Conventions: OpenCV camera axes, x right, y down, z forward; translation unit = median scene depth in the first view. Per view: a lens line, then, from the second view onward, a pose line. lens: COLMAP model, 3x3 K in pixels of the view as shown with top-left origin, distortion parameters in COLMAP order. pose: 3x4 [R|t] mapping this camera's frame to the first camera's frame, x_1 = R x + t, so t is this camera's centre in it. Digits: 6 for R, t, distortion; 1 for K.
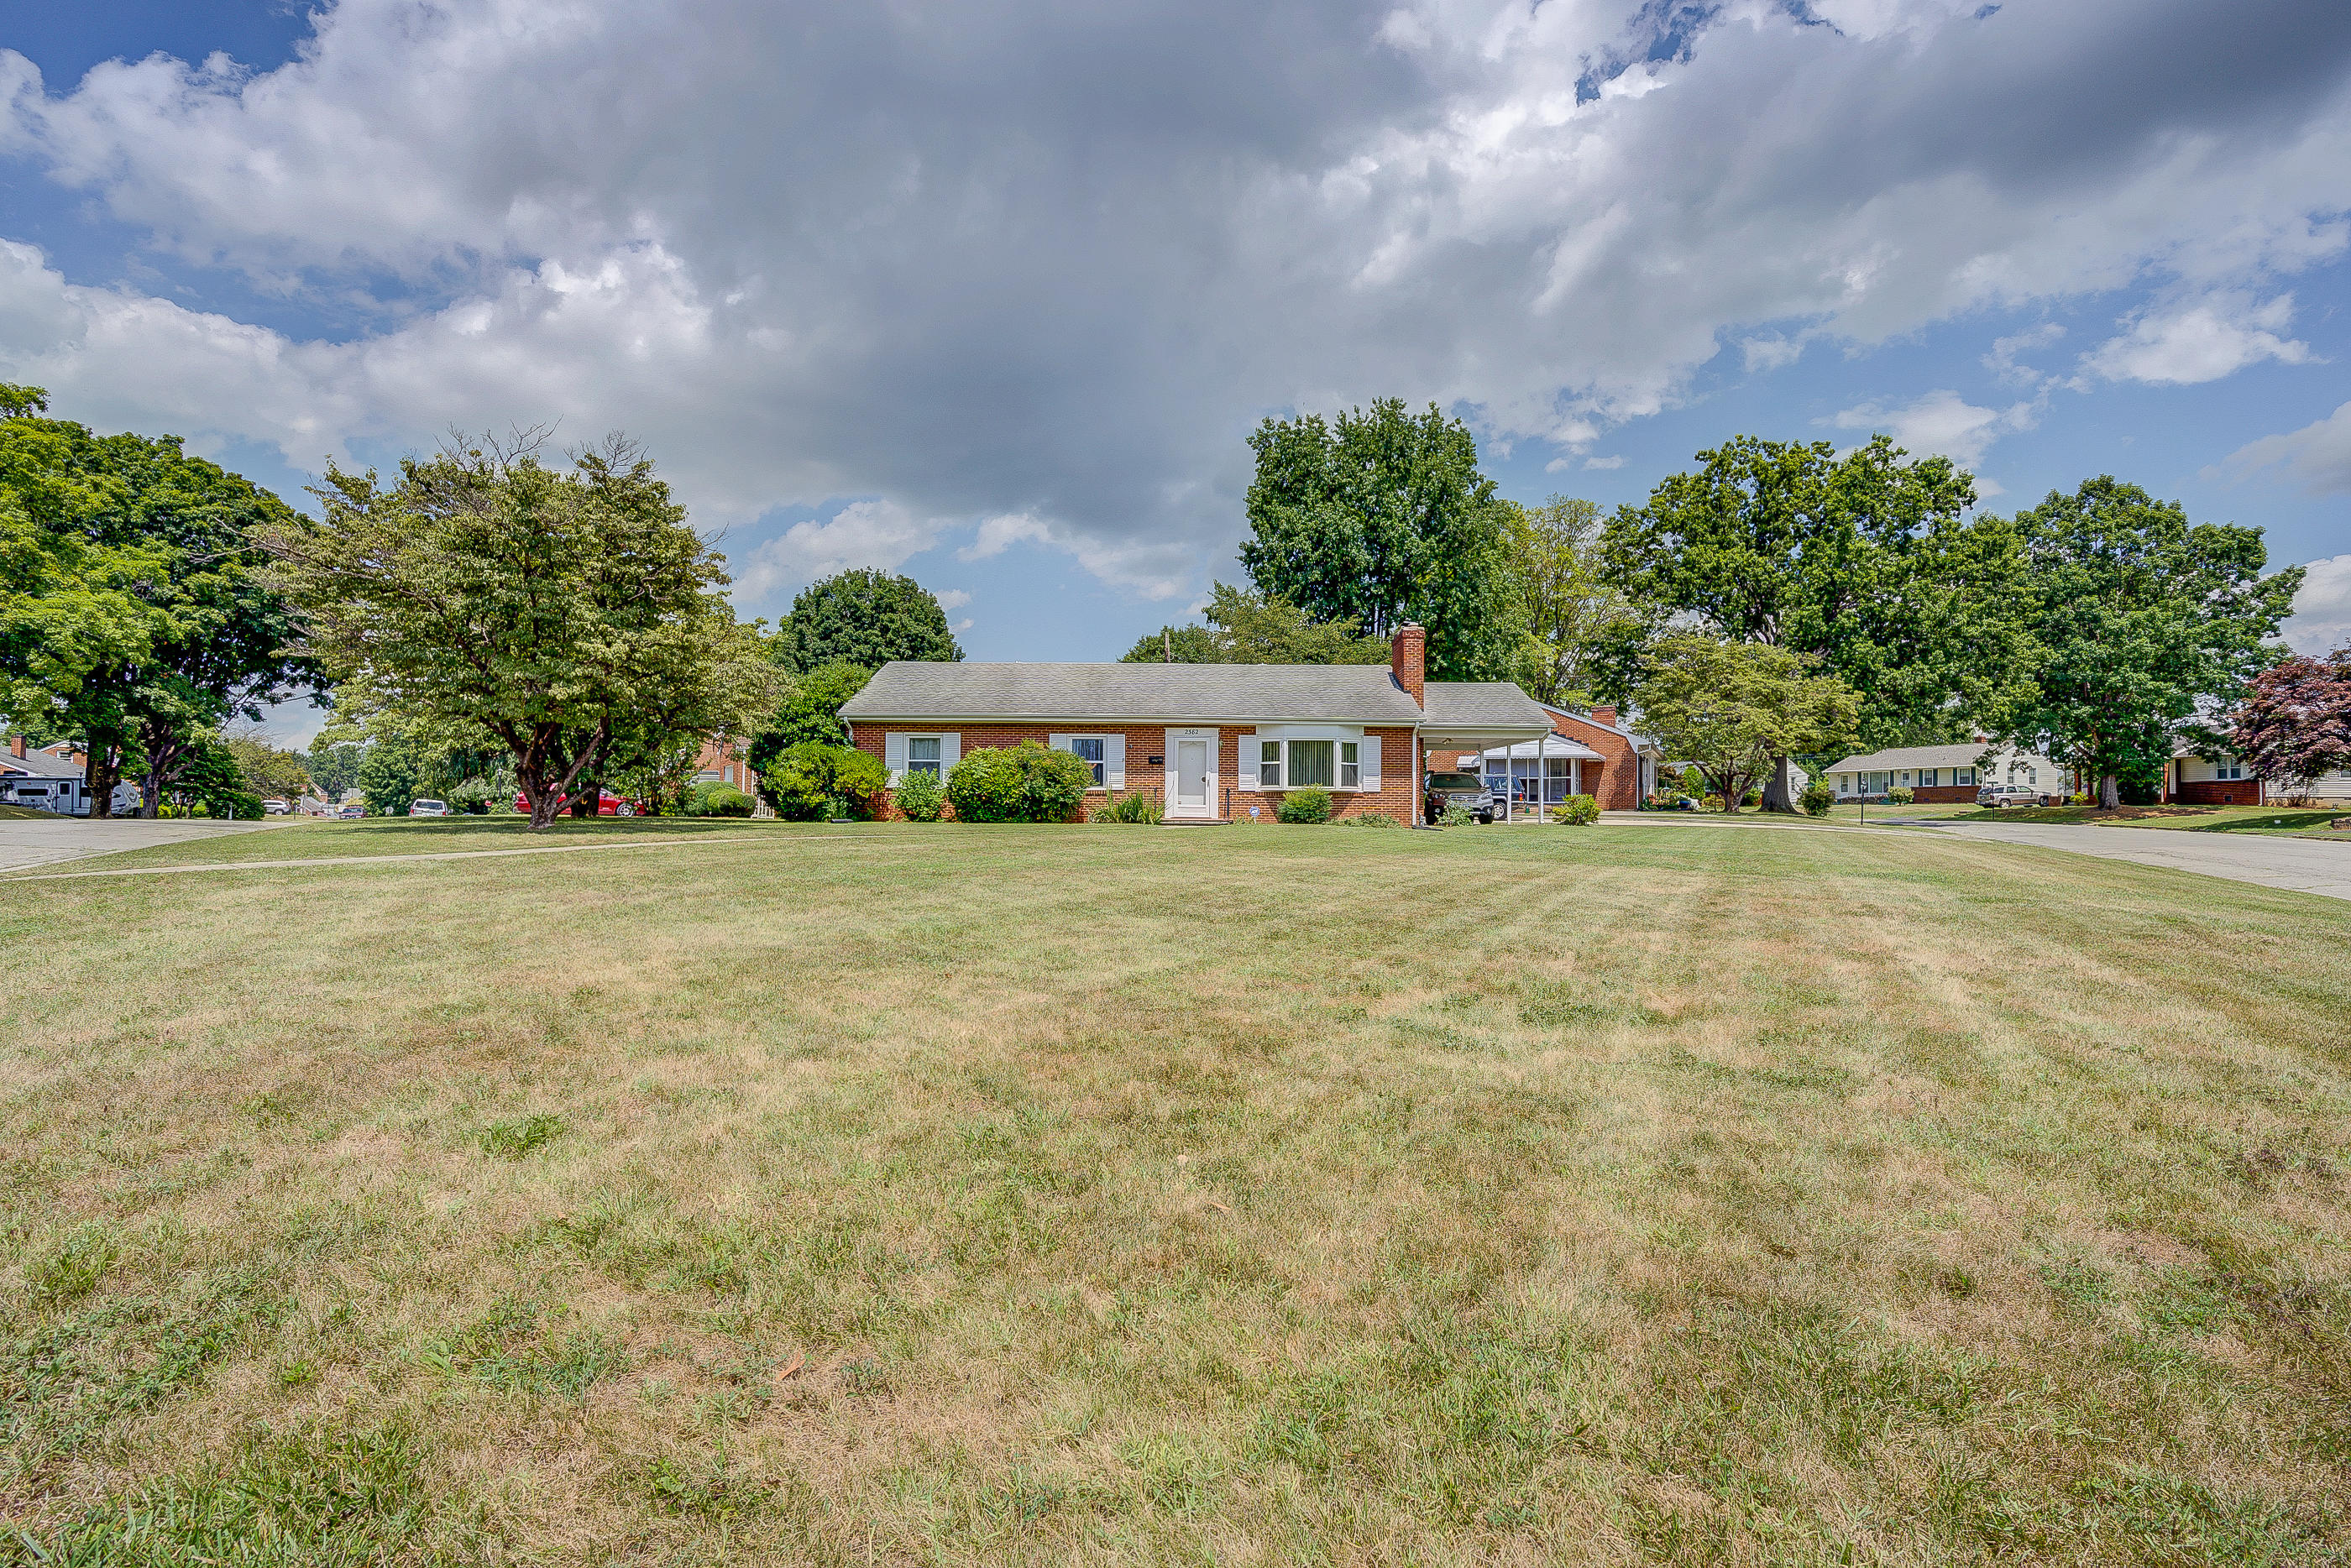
lens RADIAL K [[1113.3, 0, 1187.4], [0, 1113.3, 784.8], [0, 0, 1]] dist [-0.045800, -0.000249]
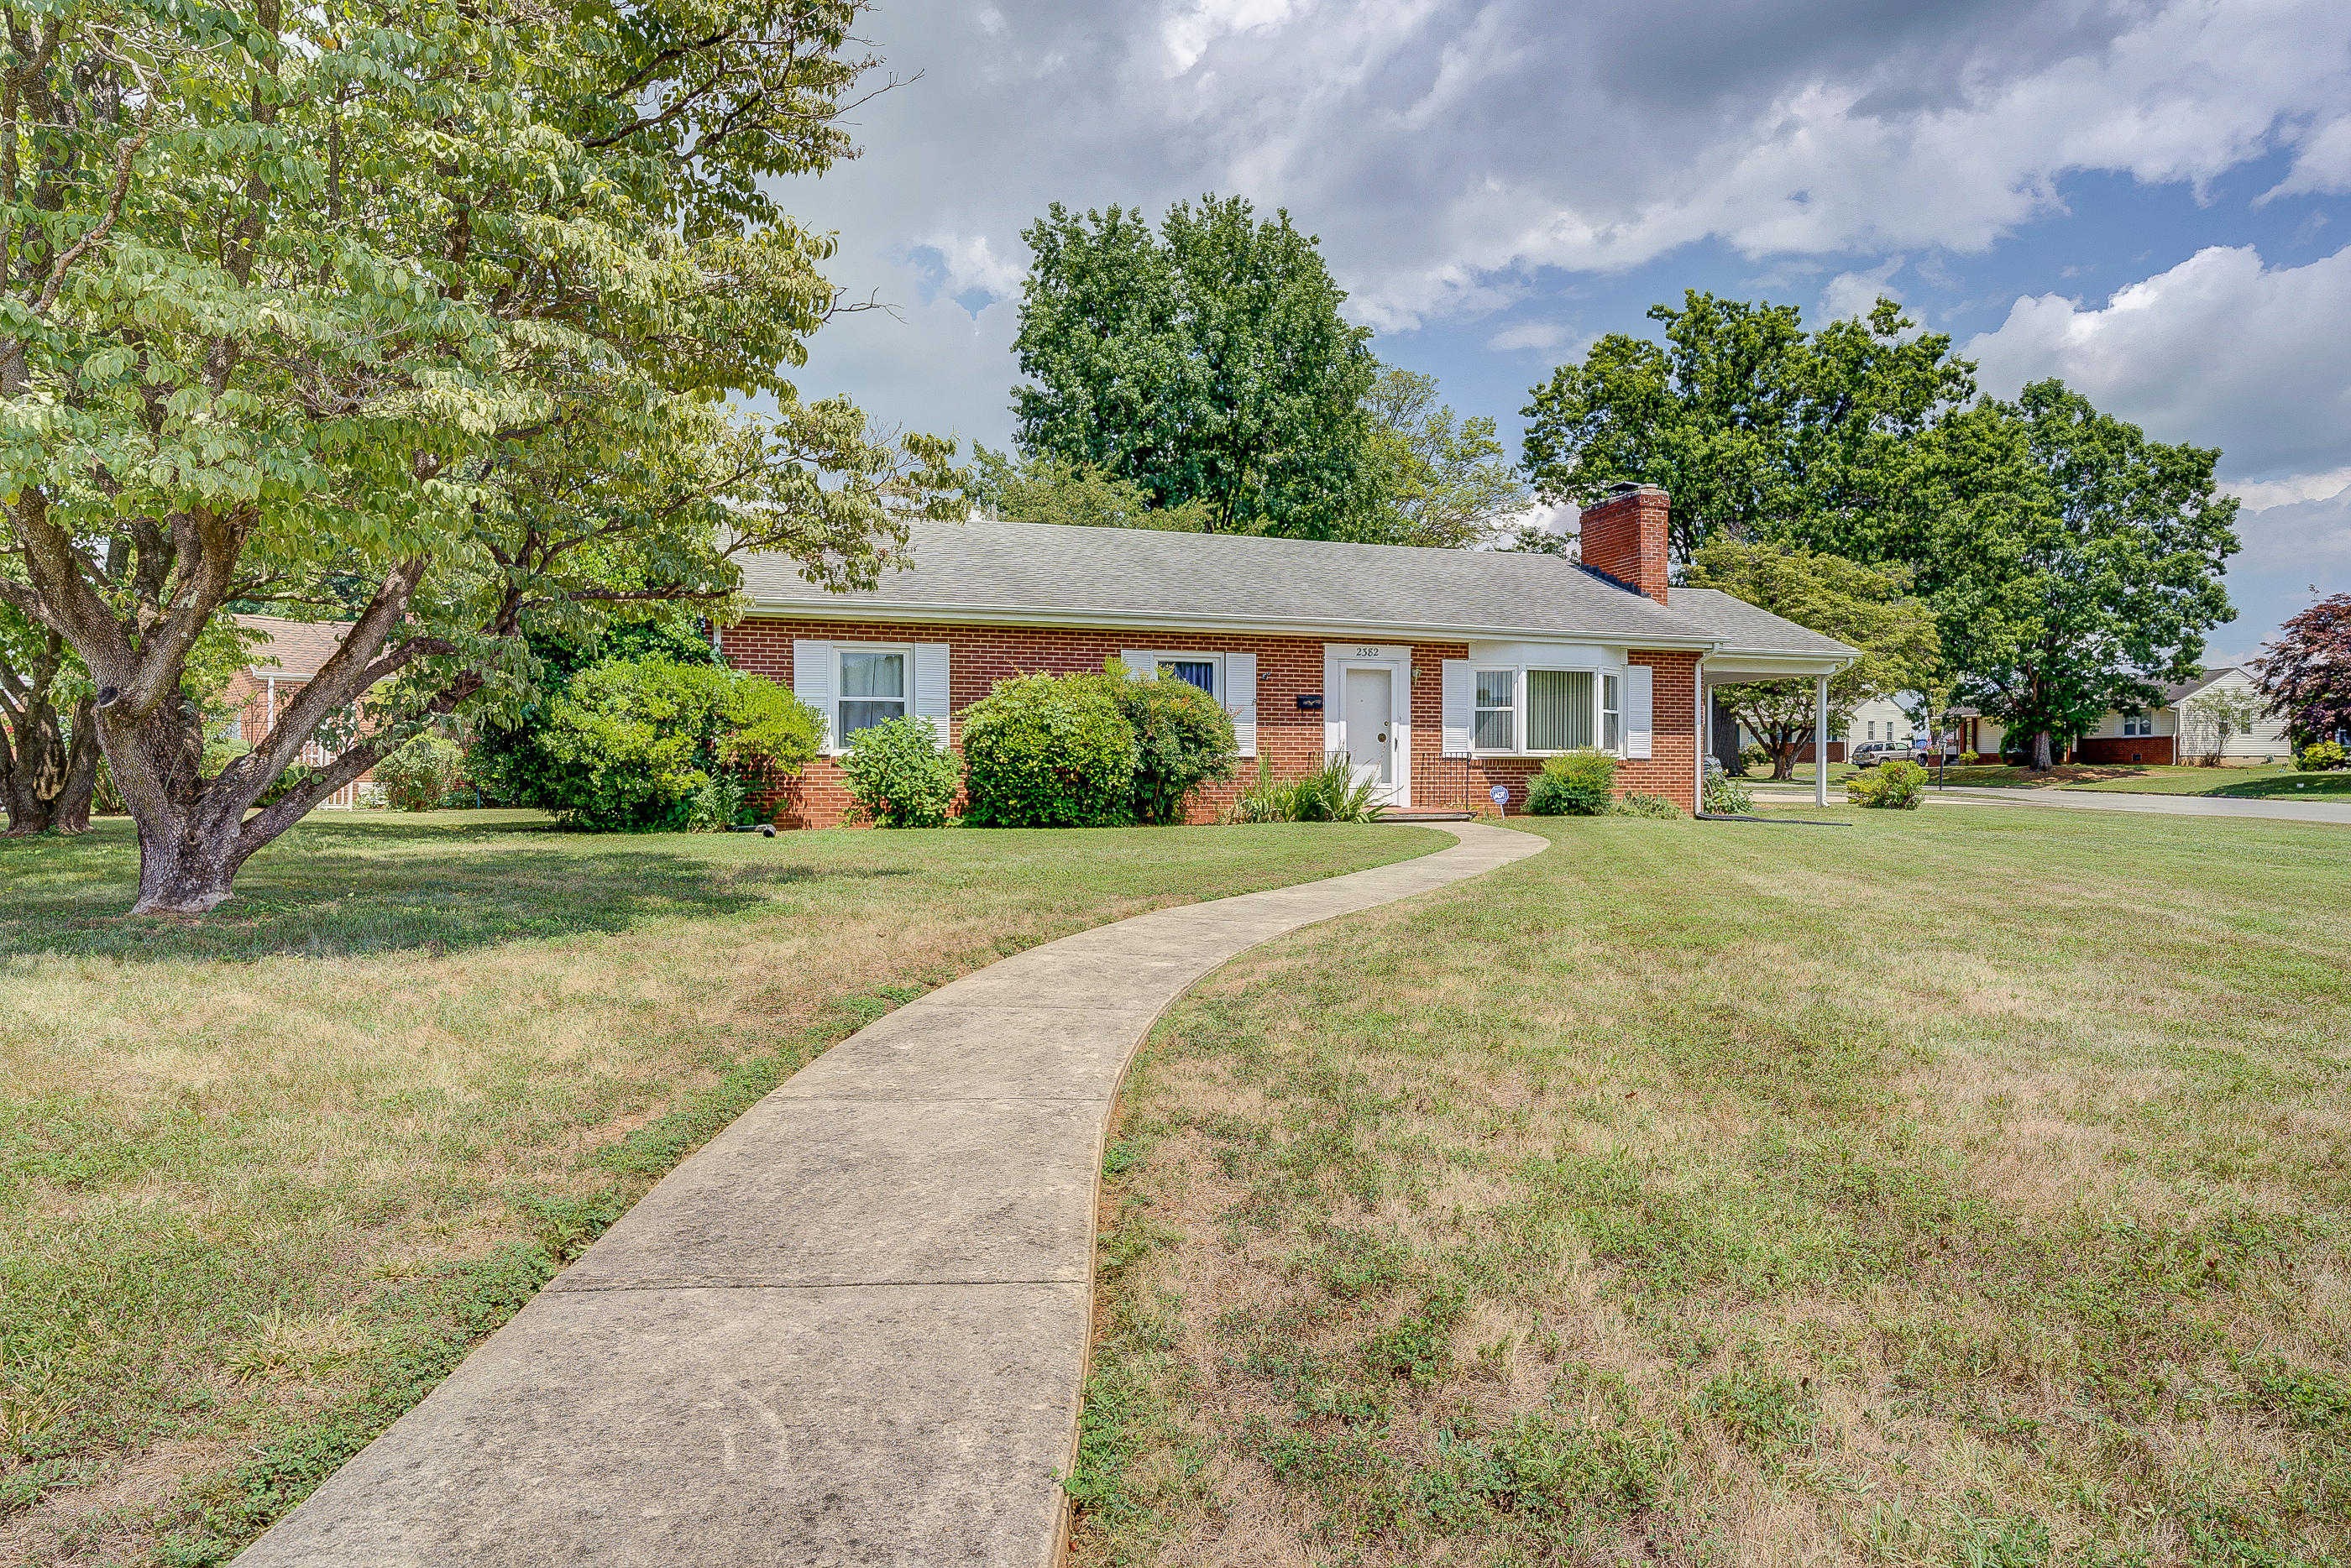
lens RADIAL K [[1377.4, 0, 1185.4], [0, 1377.4, 781.7], [0, 0, 1]] dist [-0.025748, 0.004232]
pose [[0.946360, -0.009812, 0.322966, -0.303645], [-0.000358, 0.999506, 0.031416, -0.004441], [-0.323115, -0.029846, 0.945889, 0.379065]]
